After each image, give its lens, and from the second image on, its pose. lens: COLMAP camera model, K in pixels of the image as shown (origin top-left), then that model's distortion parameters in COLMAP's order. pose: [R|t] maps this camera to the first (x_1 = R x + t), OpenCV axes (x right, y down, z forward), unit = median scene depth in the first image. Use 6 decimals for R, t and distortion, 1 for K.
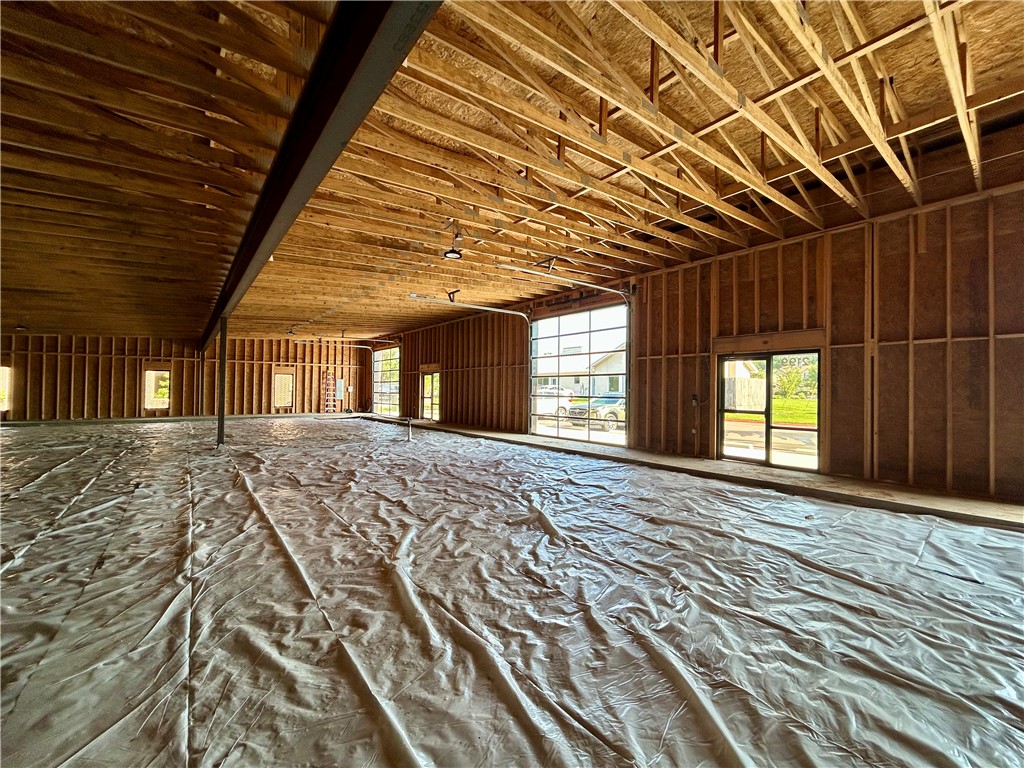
lens RADIAL K [[417.5, 0, 506.7], [0, 417.5, 383.1], [0, 0, 1]] dist [-0.003067, -0.000257]
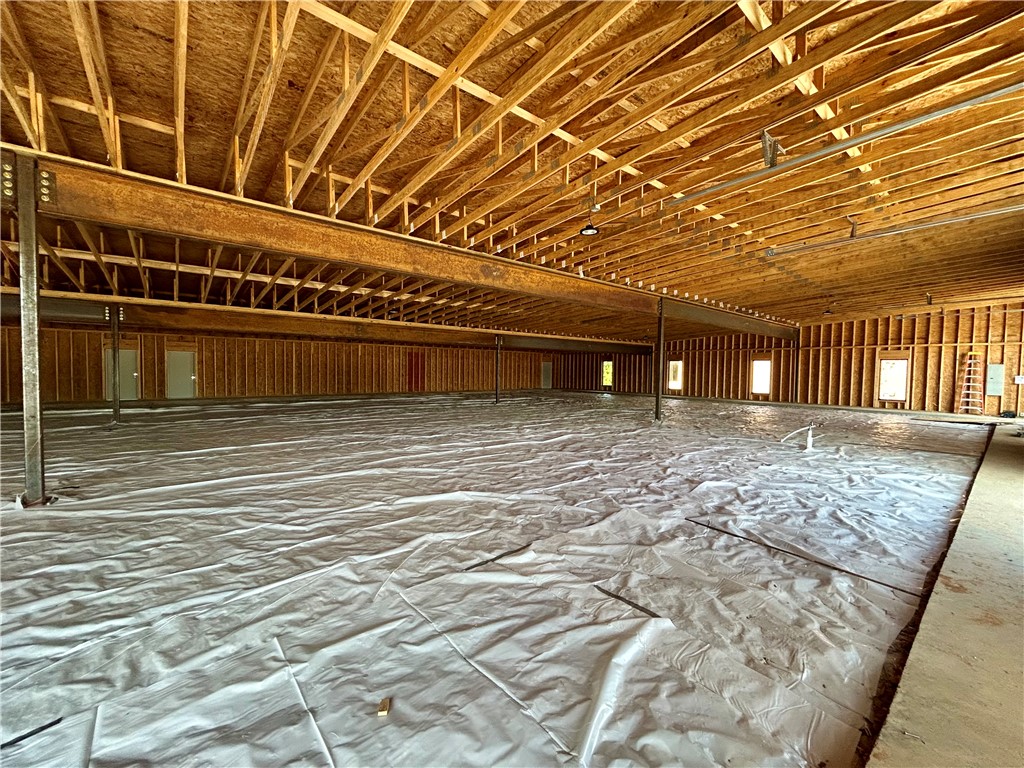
lens RADIAL K [[417.5, 0, 506.7], [0, 417.5, 383.1], [0, 0, 1]] dist [-0.003067, -0.000257]
pose [[0.017759, 0.022028, -0.999600, 1.260929], [0.000471, 0.999757, 0.022040, 0.029144], [0.999842, -0.000862, 0.017744, 1.179297]]
